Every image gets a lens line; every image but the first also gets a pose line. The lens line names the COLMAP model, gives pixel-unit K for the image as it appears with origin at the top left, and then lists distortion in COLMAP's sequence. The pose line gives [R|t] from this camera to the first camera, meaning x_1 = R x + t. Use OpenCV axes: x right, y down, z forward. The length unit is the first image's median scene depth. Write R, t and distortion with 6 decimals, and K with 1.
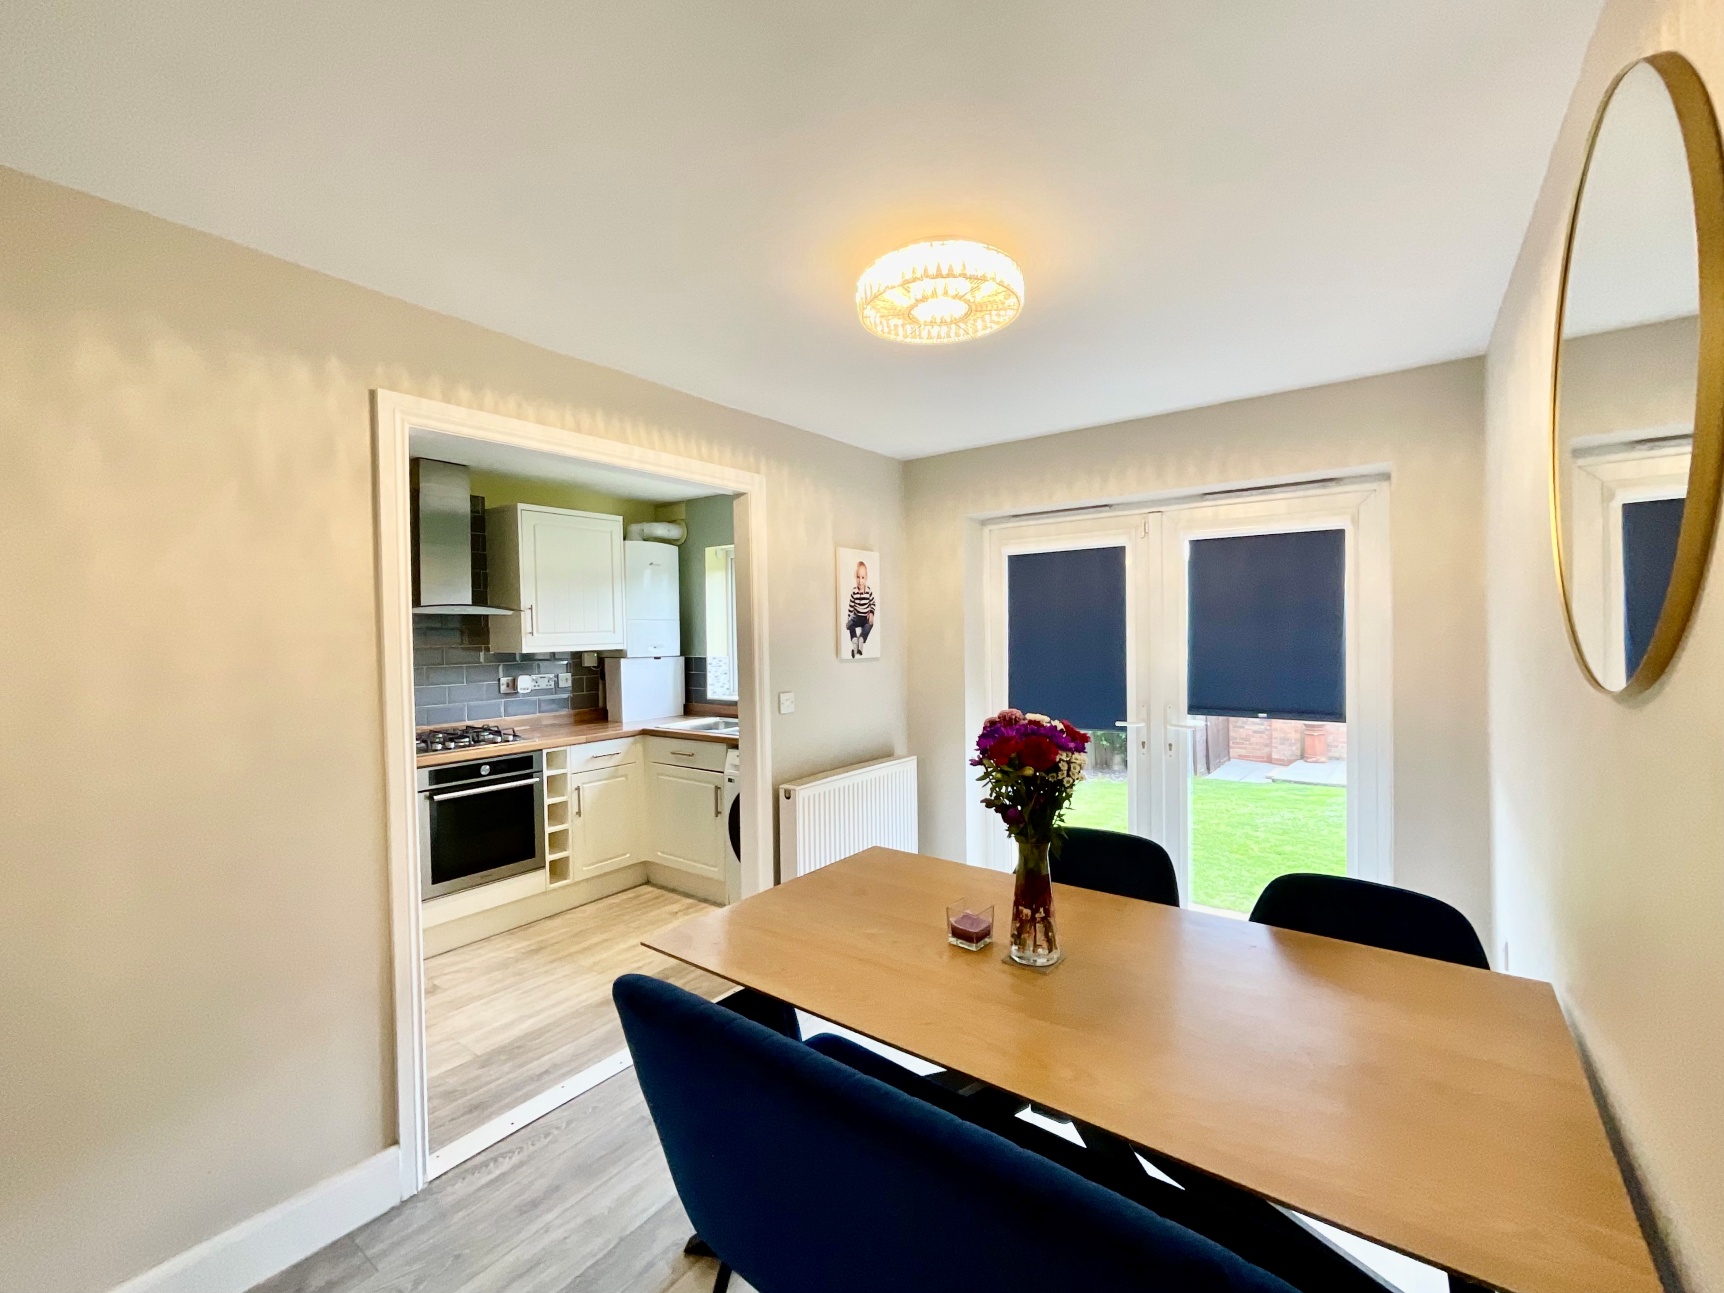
lens RADIAL K [[730.5, 0, 862.0], [0, 730.5, 646.5], [0, 0, 1]] dist [-0.000466, -0.000048]
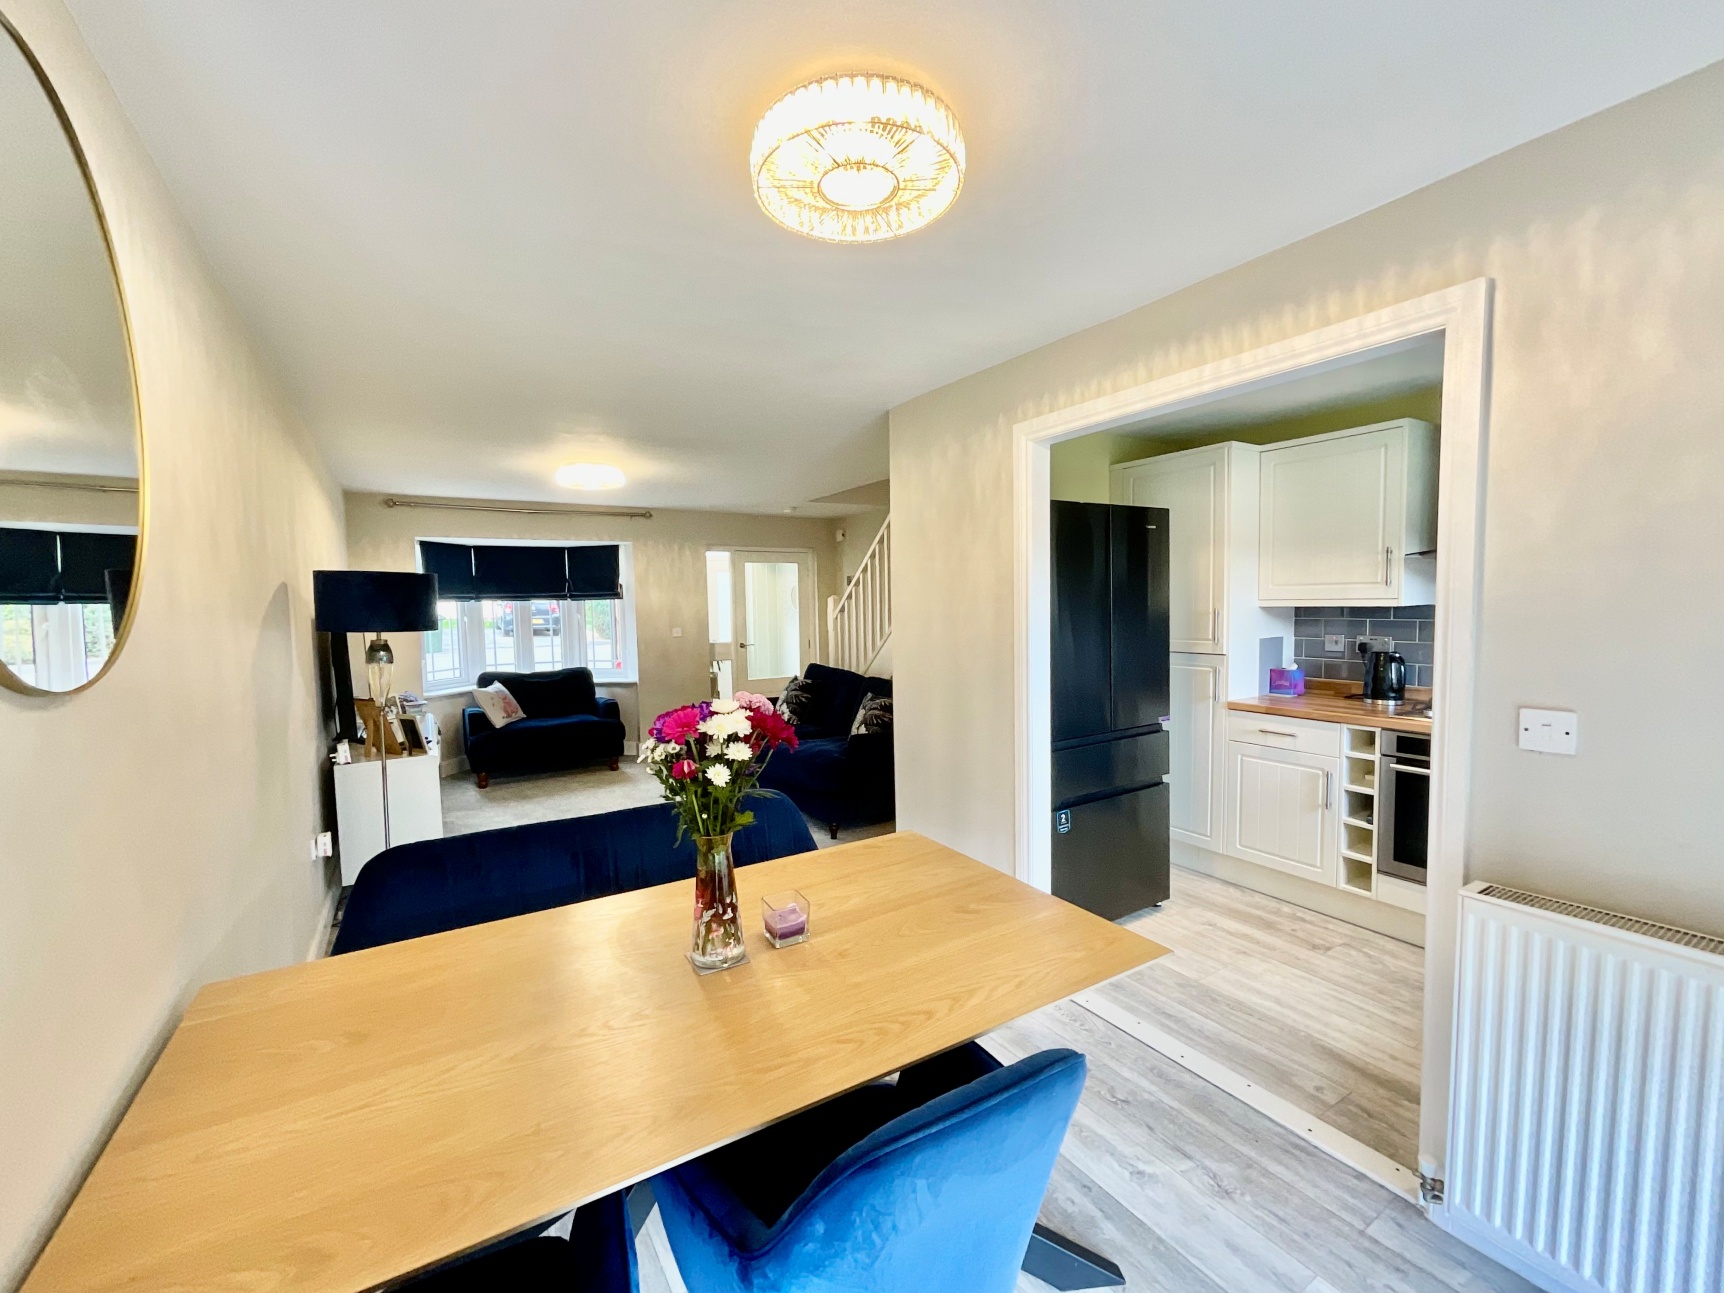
lens RADIAL K [[730.5, 0, 862.0], [0, 730.5, 646.5], [0, 0, 1]] dist [-0.000466, -0.000048]
pose [[-0.374945, 0.081246, -0.923480, 0.387625], [0.010843, 0.996468, 0.083265, -0.017119], [0.926984, 0.021206, -0.374502, 0.588645]]
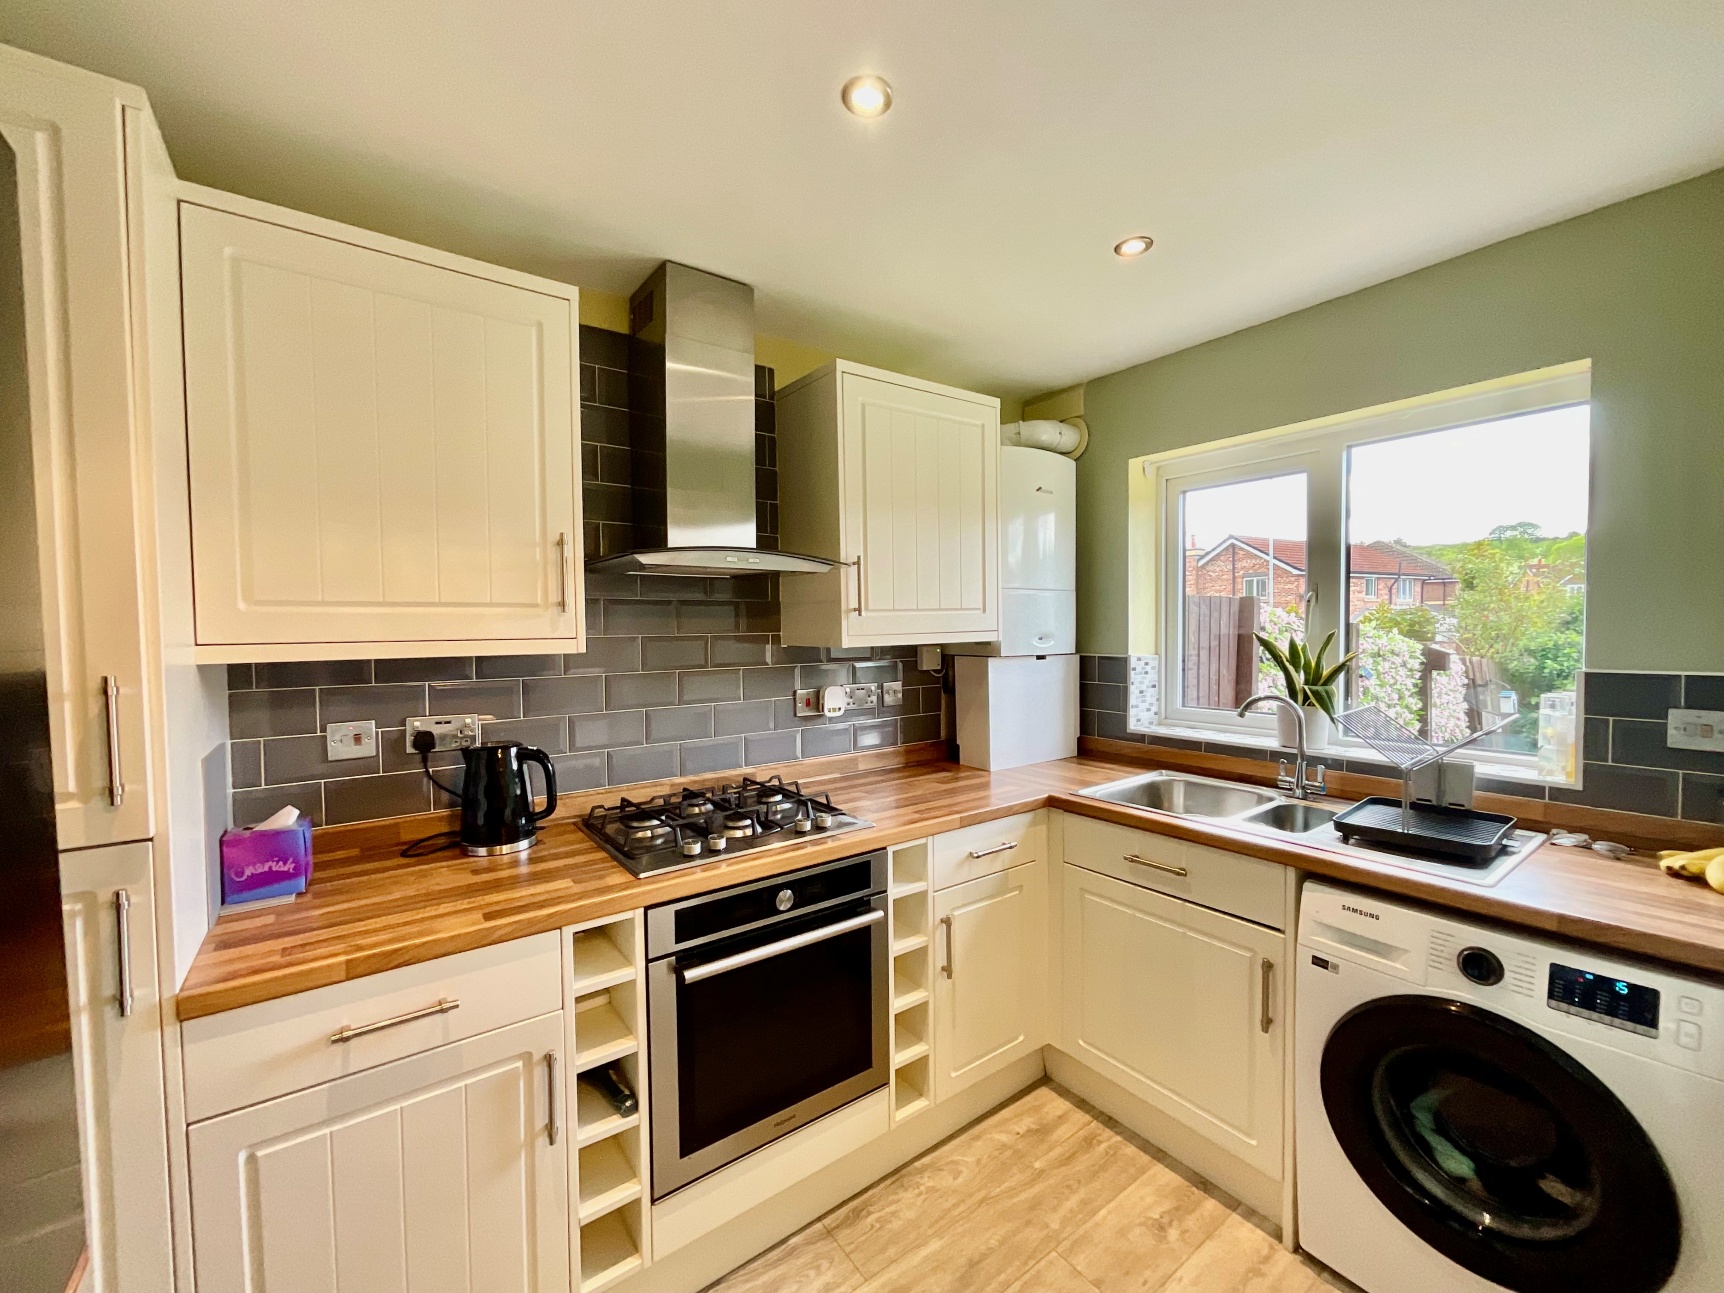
lens RADIAL K [[697.7, 0, 872.2], [0, 697.7, 652.7], [0, 0, 1]] dist [-0.001949, -0.000162]
pose [[0.957079, 0.016028, -0.289384, -0.289571], [-0.009714, 0.999683, 0.023243, 0.000780], [0.289665, -0.019434, 0.956931, 0.511458]]
